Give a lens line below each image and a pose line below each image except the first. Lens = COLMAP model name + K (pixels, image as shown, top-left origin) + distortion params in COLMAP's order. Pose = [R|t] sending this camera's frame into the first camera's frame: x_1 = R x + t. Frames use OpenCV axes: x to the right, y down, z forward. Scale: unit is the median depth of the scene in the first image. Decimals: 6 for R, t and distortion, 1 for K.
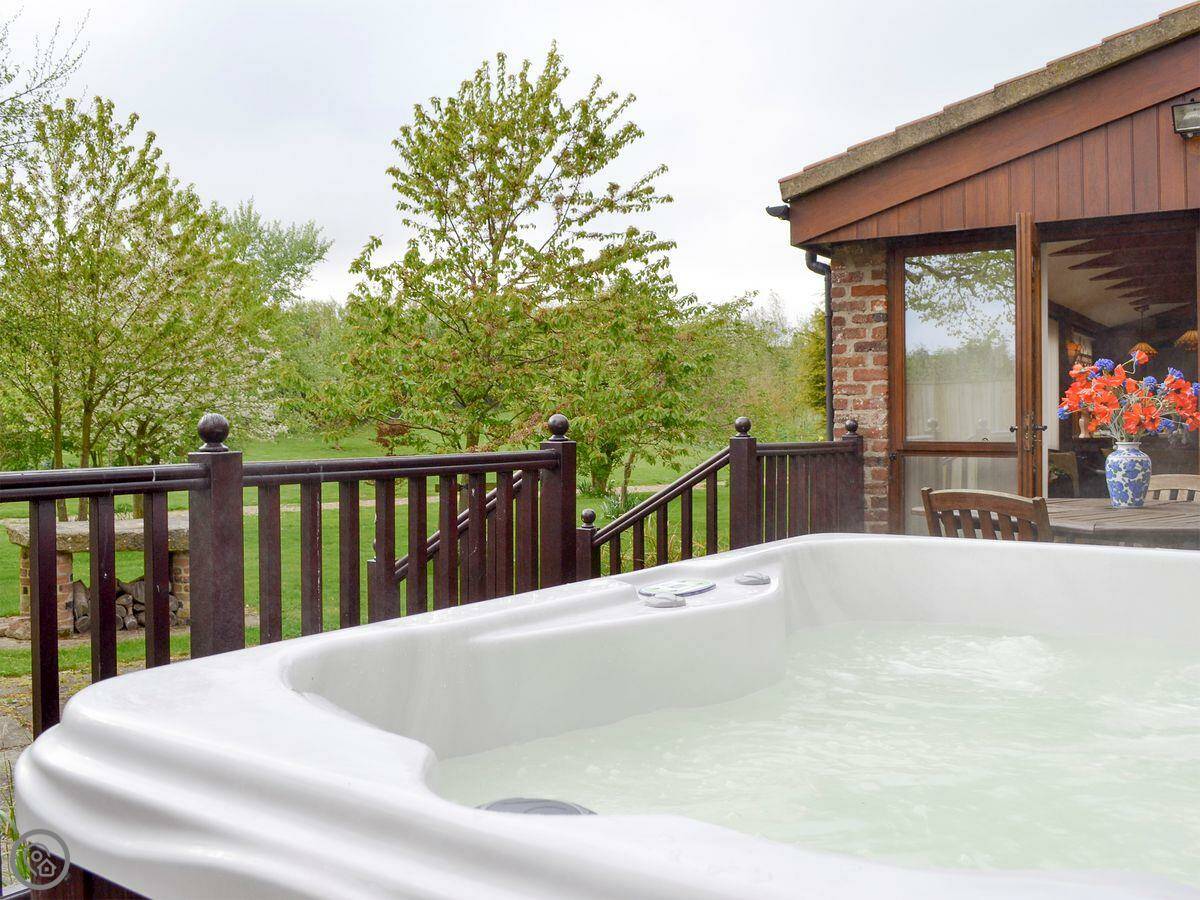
lens RADIAL K [[1116.7, 0, 595.9], [0, 1116.7, 438.6], [0, 0, 1]] dist [-0.099034, 0.000000]
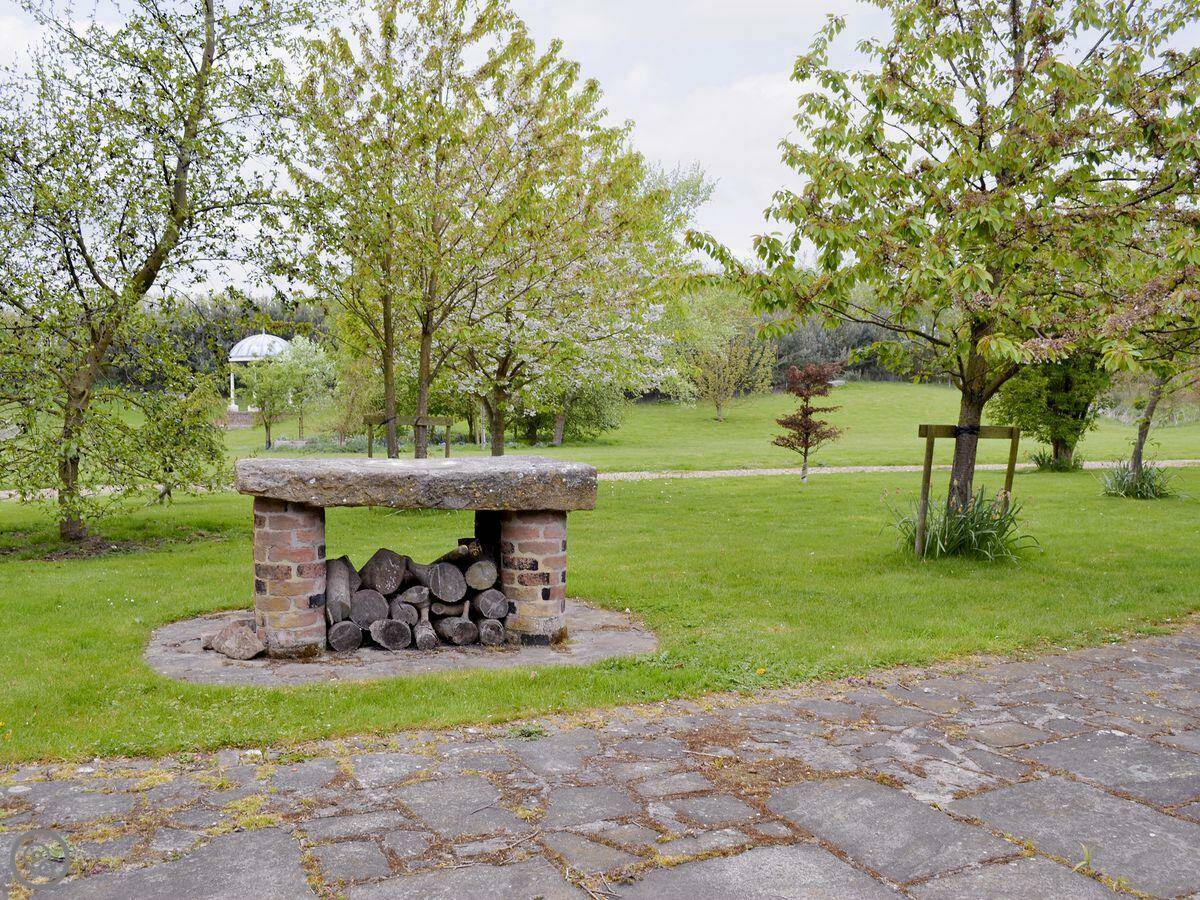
lens RADIAL K [[1116.7, 0, 599.1], [0, 1116.7, 454.9], [0, 0, 1]] dist [-0.099034, 0.000000]
pose [[0.946440, 0.021289, -0.322178, -0.120788], [-0.011487, 0.999412, 0.032294, 0.042509], [0.322676, -0.026864, 0.946128, 0.374165]]
